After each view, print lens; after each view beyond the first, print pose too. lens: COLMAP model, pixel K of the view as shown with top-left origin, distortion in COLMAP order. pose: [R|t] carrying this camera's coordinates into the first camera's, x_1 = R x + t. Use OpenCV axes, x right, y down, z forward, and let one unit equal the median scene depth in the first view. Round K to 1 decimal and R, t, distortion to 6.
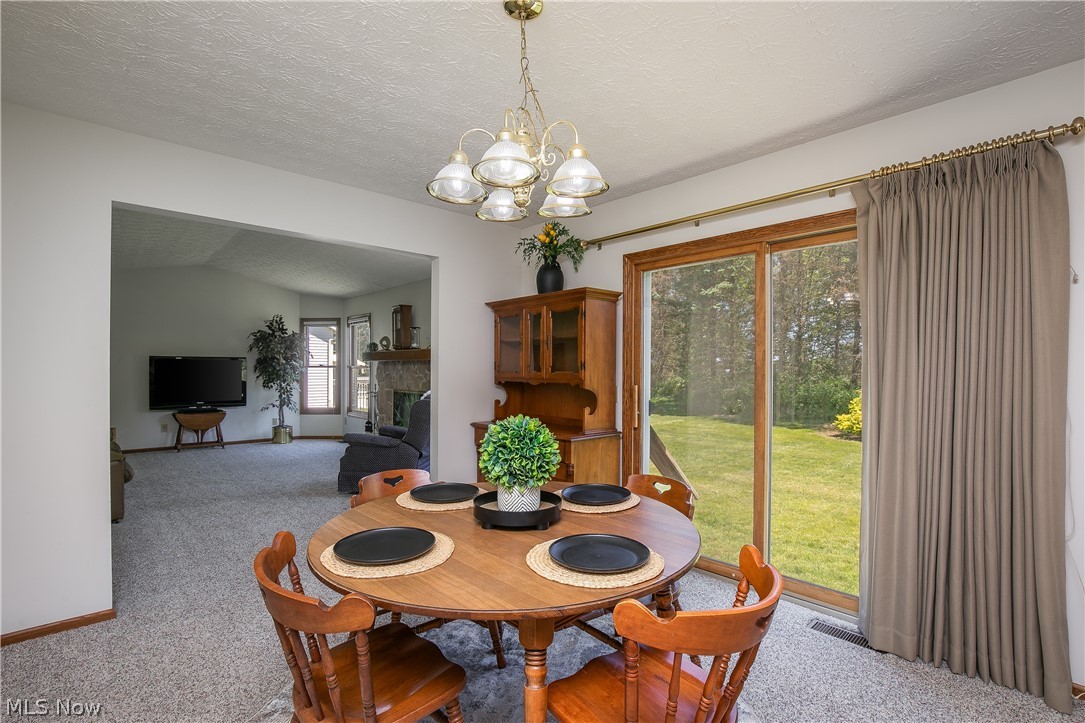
lens RADIAL K [[499.4, 0, 538.5], [0, 499.4, 372.8], [0, 0, 1]] dist [-0.015810, 0.001523]
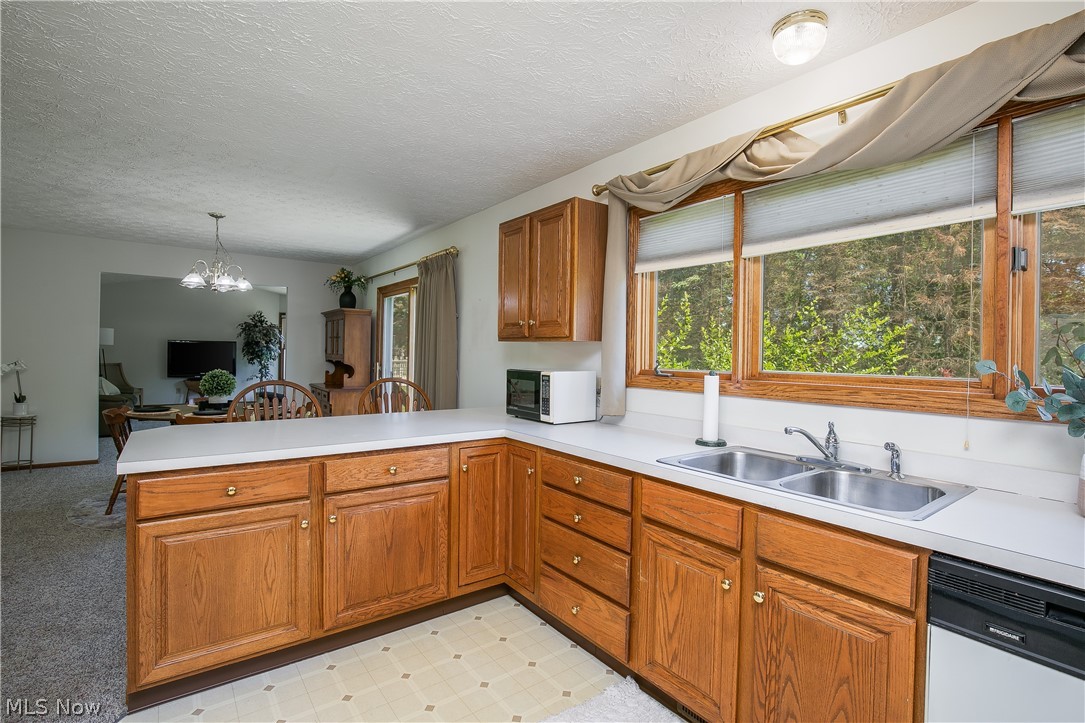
lens RADIAL K [[499.4, 0, 533.2], [0, 499.4, 357.9], [0, 0, 1]] dist [-0.015810, 0.001523]
pose [[0.993954, 0.016506, -0.108551, 0.379696], [-0.016434, 0.999864, 0.001562, -0.000891], [0.108562, 0.000231, 0.994090, -0.281937]]
